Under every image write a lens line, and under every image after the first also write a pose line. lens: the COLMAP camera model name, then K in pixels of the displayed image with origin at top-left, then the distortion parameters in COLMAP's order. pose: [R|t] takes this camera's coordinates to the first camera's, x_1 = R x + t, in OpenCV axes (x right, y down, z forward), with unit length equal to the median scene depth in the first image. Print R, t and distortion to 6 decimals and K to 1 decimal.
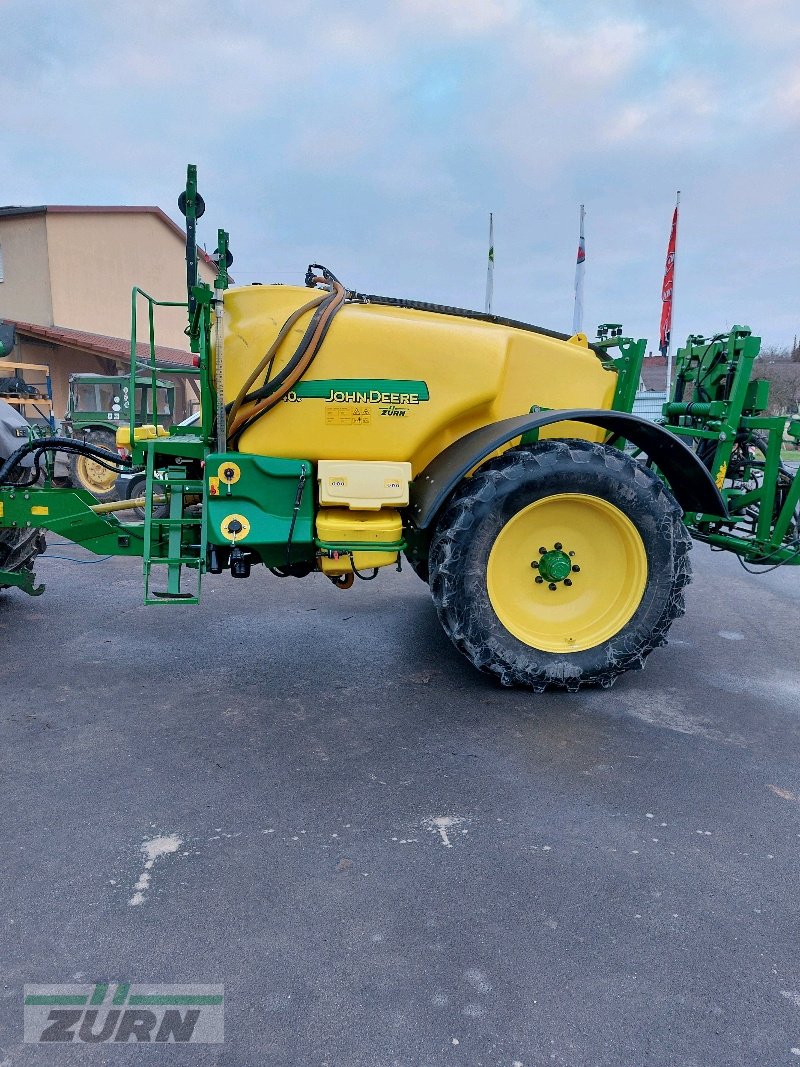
lens RADIAL K [[786.1, 0, 406.8], [0, 786.1, 554.4], [0, 0, 1]] dist [0.088047, -0.133361]
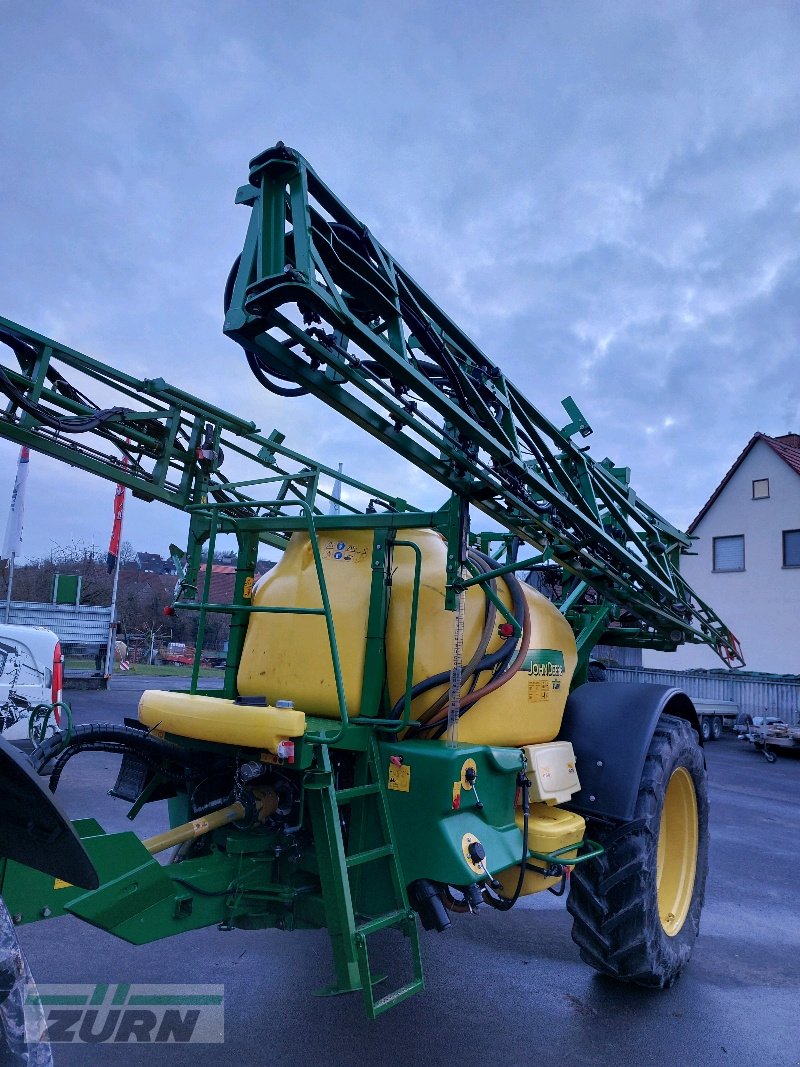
lens RADIAL K [[786.5, 0, 400.0], [0, 786.5, 533.5], [0, 0, 1]] dist [0.074208, -0.075107]
pose [[0.638429, 0.137867, 0.757232, -0.839058], [0.076694, 0.967535, -0.240818, -0.144927], [-0.765850, 0.211821, 0.607129, 0.552195]]
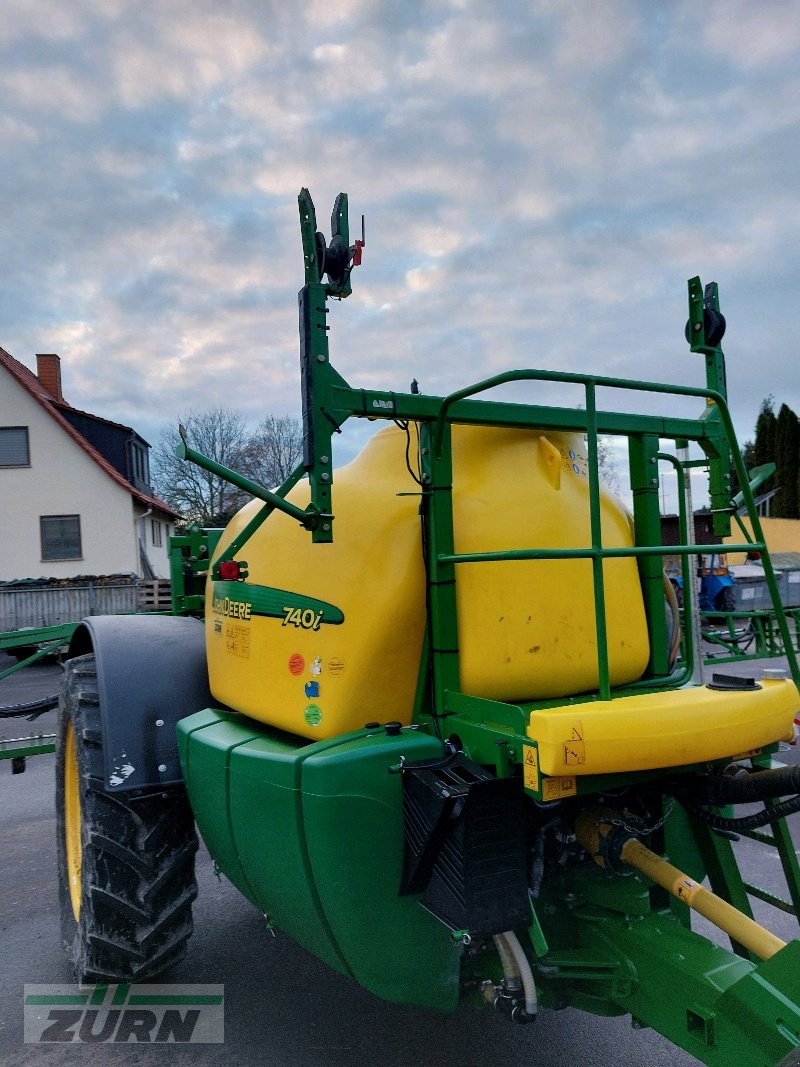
lens RADIAL K [[790.4, 0, 405.0], [0, 790.4, 531.8], [0, 0, 1]] dist [0.089526, -0.123302]
pose [[-0.423049, 0.034465, 0.905451, -0.734786], [0.187762, 0.980921, 0.050390, -0.330425], [-0.886440, 0.191326, -0.421449, 1.464300]]
